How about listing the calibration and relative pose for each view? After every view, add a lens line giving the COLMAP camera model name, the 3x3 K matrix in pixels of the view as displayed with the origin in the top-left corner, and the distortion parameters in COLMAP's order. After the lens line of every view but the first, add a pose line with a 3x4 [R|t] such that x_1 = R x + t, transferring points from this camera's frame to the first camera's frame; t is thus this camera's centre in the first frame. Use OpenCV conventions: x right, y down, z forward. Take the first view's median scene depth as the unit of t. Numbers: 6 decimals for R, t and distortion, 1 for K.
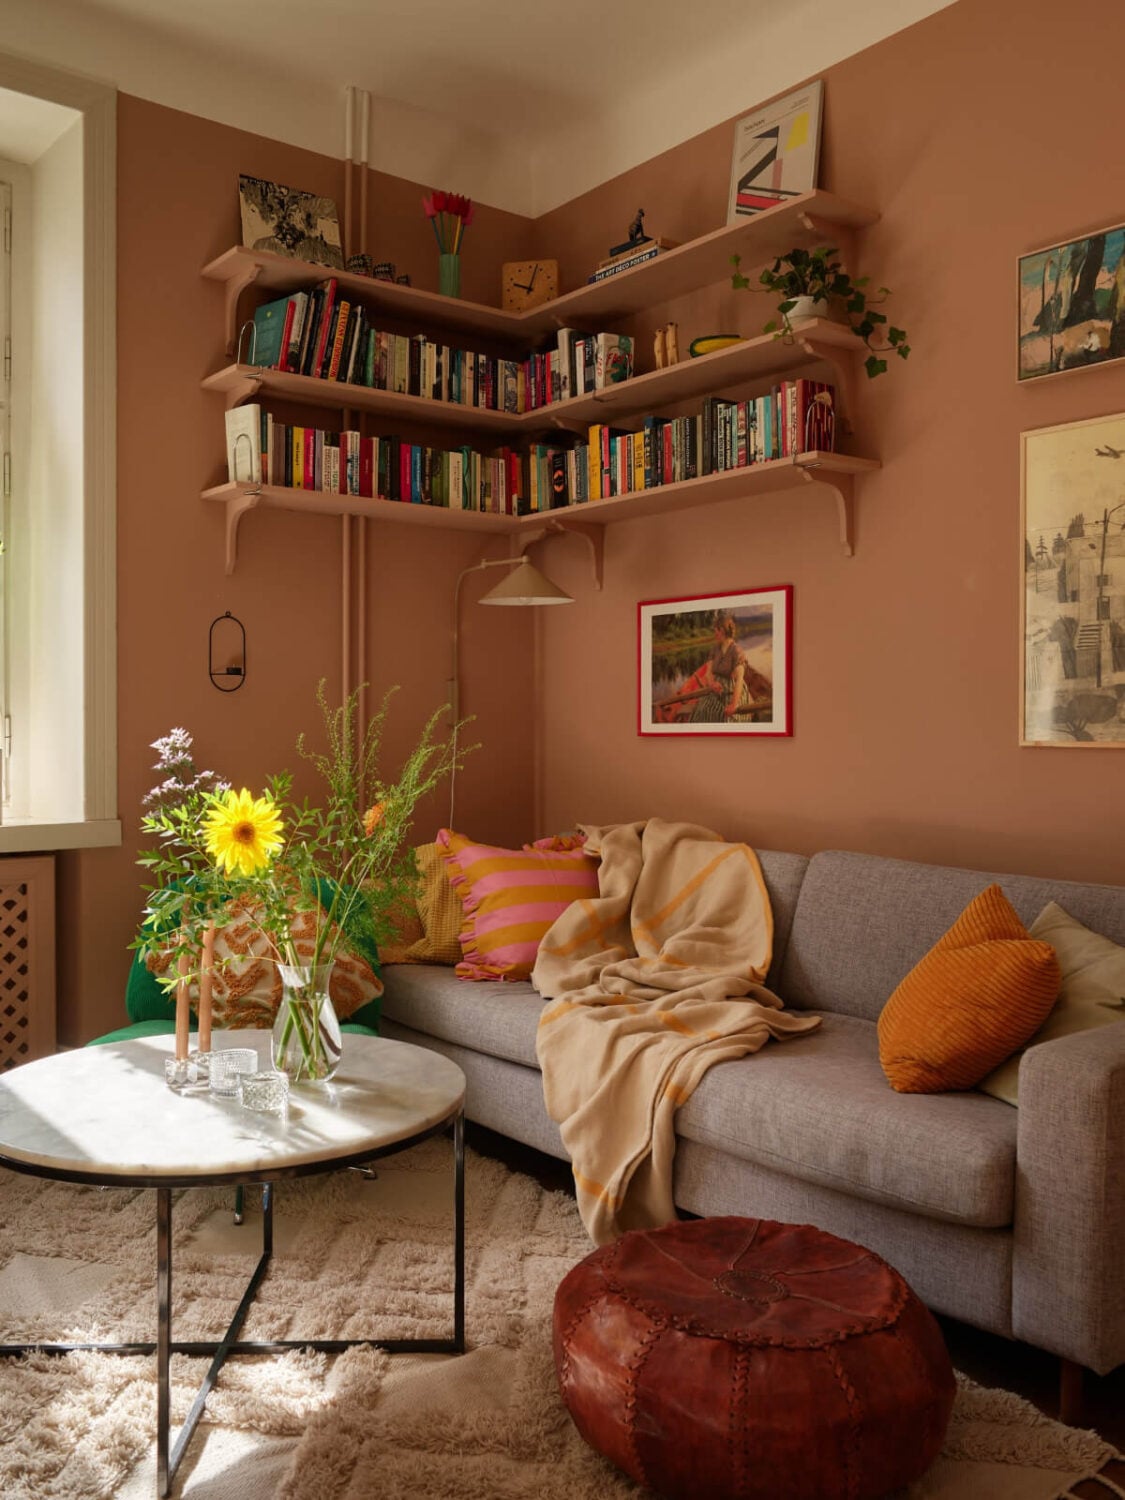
lens RADIAL K [[1290.0, 0, 563.2], [0, 1290.0, 745.2], [0, 0, 1]] dist [-0.032112, 0.008676]
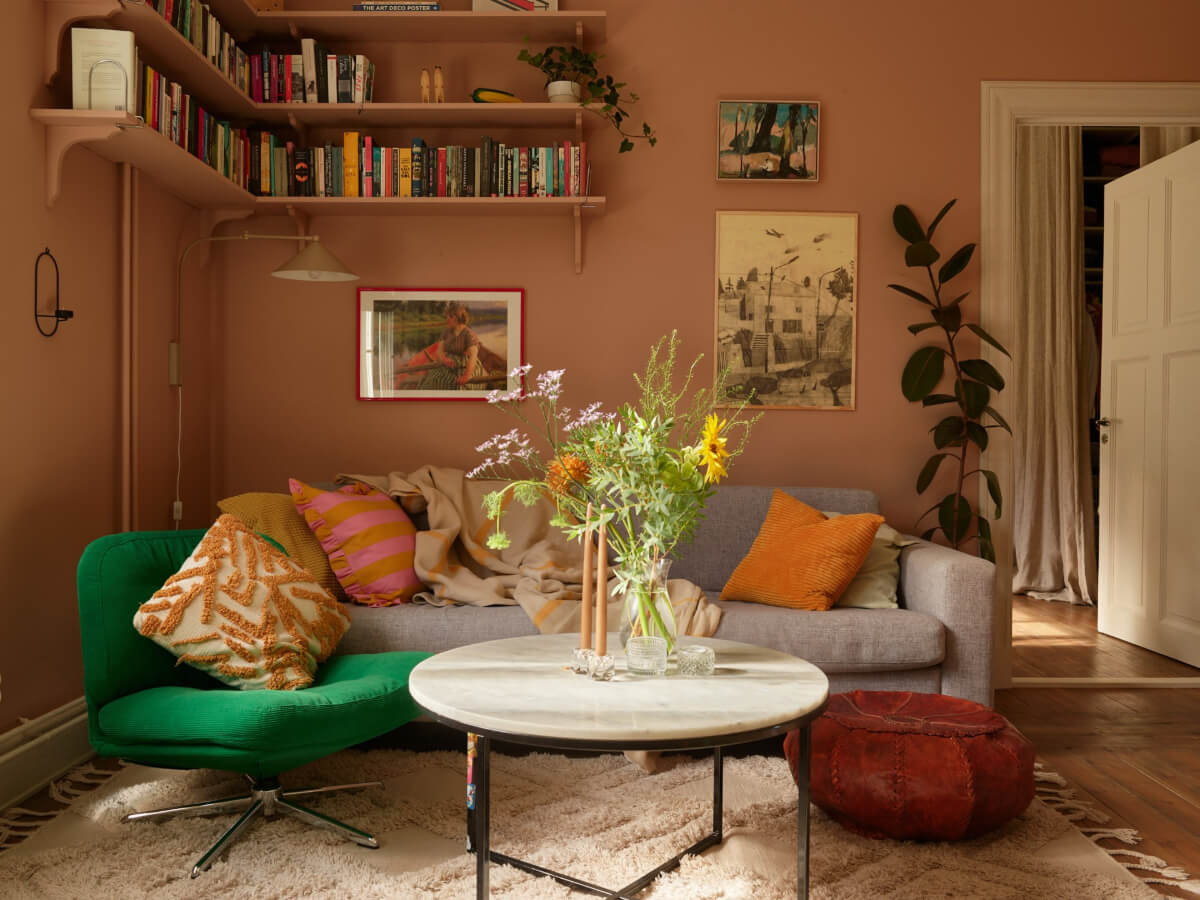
lens RADIAL K [[1032.0, 0, 604.3], [0, 1032.0, 444.9], [0, 0, 1]] dist [-0.032112, 0.008676]
pose [[0.621916, -0.005436, 0.783065, -0.620065], [0.001499, 0.999982, 0.005752, 0.033008], [-0.783083, -0.002403, 0.621913, 0.265818]]
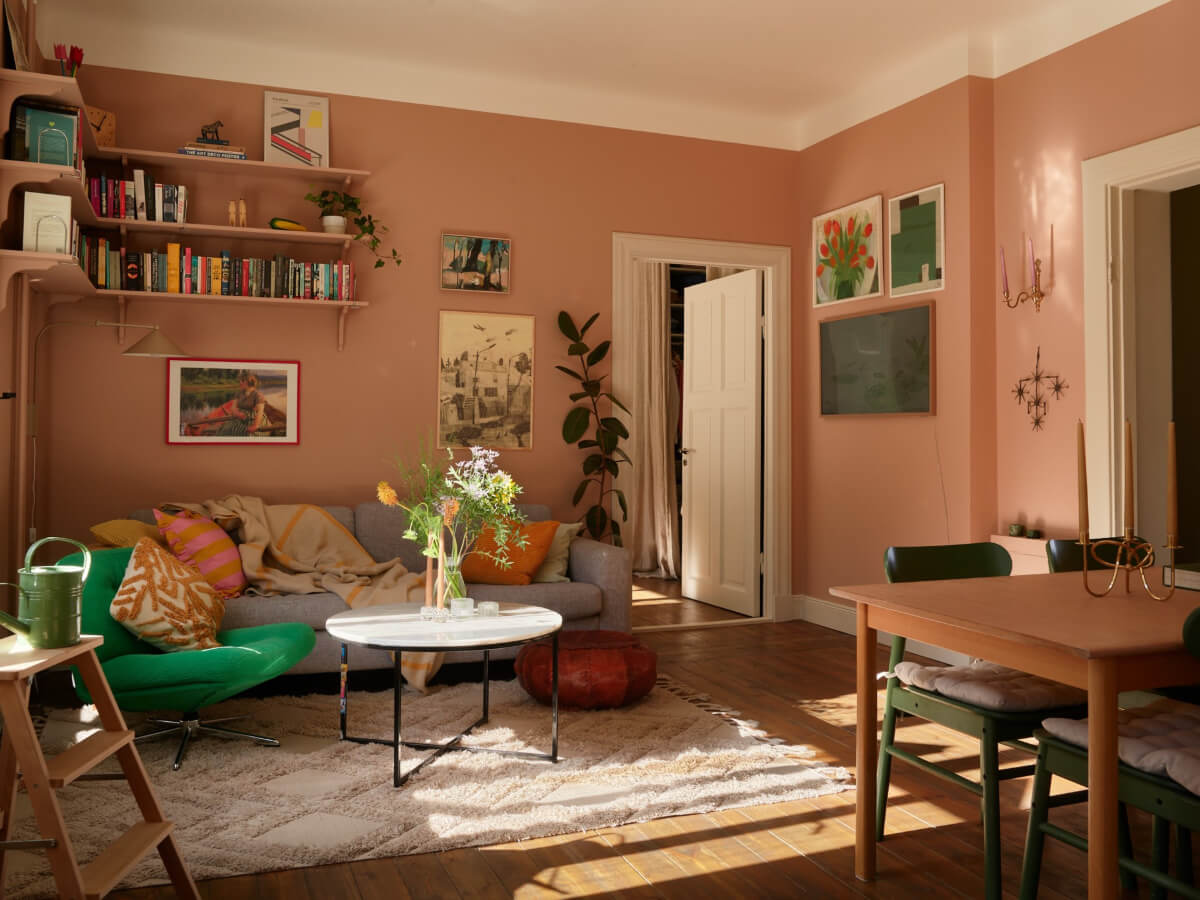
lens RADIAL K [[1041.1, 0, 599.9], [0, 1041.1, 407.5], [0, 0, 1]] dist [-0.014107, -0.006816]
pose [[0.286643, 0.025929, 0.957687, -1.117927], [0.002513, 0.999610, -0.027817, -0.017416], [-0.958034, 0.010380, 0.286466, 0.172857]]
